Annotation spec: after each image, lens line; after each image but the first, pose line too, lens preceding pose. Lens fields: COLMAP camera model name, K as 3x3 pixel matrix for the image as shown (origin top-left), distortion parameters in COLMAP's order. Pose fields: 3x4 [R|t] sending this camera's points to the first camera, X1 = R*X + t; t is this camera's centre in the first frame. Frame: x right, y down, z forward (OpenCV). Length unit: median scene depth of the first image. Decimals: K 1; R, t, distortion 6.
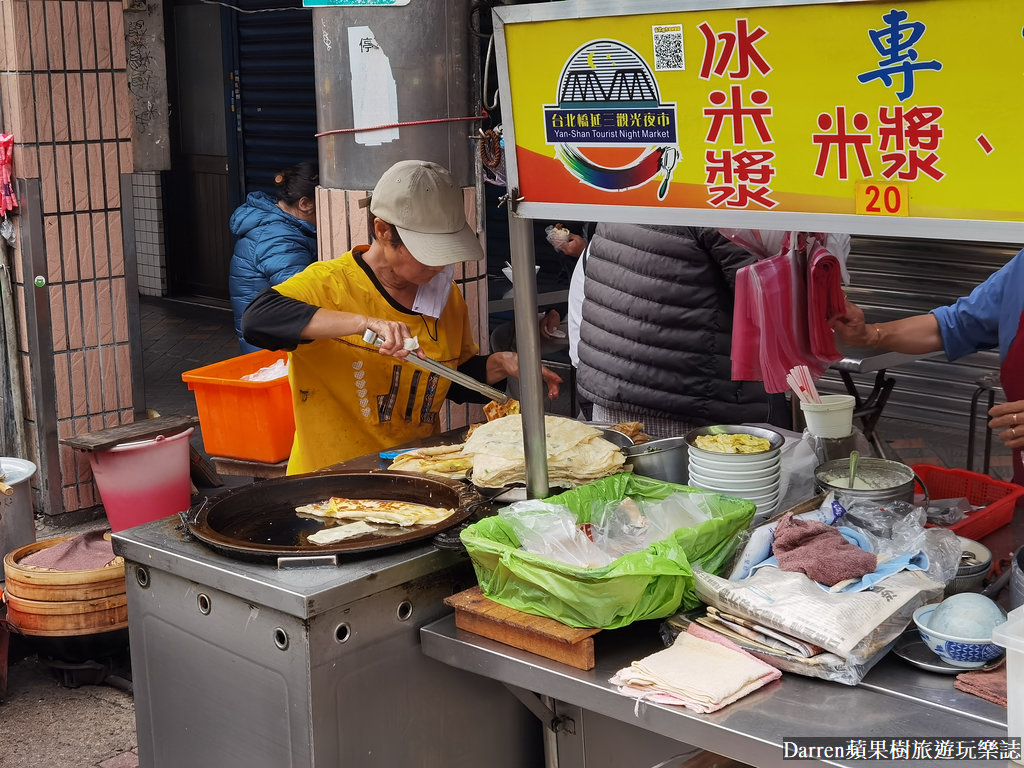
lens RADIAL K [[1631.7, 0, 476.4], [0, 1631.7, 391.0], [0, 0, 1]] dist [-0.013131, 0.000000]
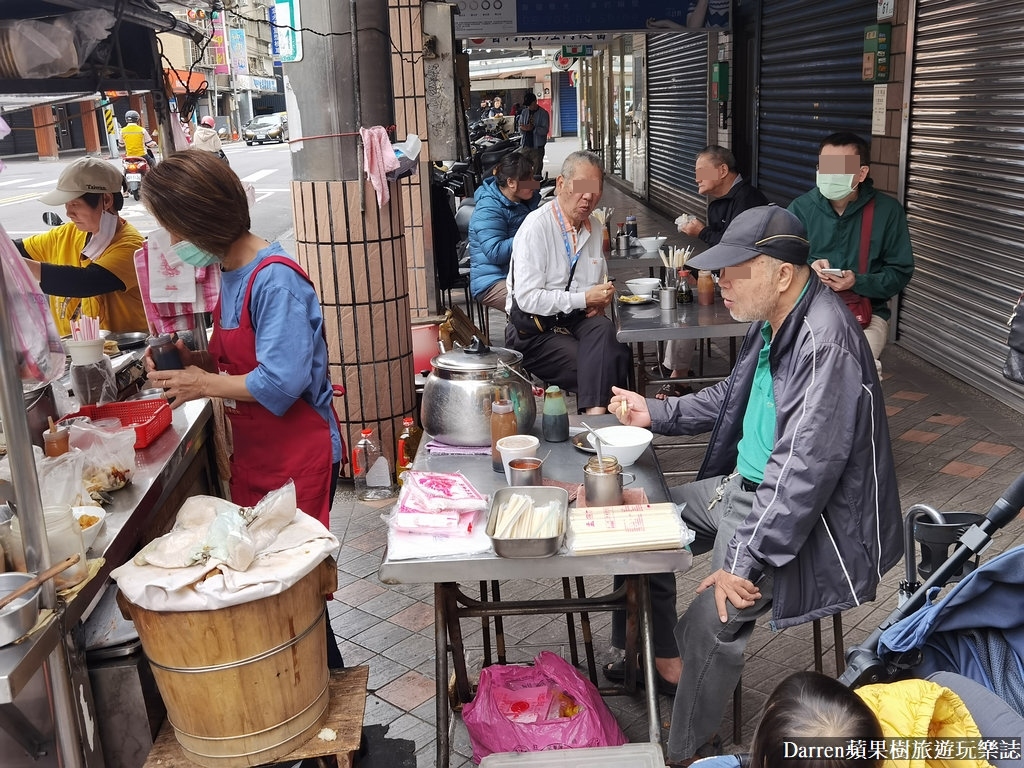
lens RADIAL K [[1064.0, 0, 512.0], [0, 1064.0, 379.9], [0, 0, 1]] dist [0.010398, 0.000000]
pose [[0.745223, 0.159254, -0.647519, 0.566844], [-0.104755, 0.986965, 0.122178, -0.060041], [0.658535, -0.023219, 0.752192, 0.268779]]
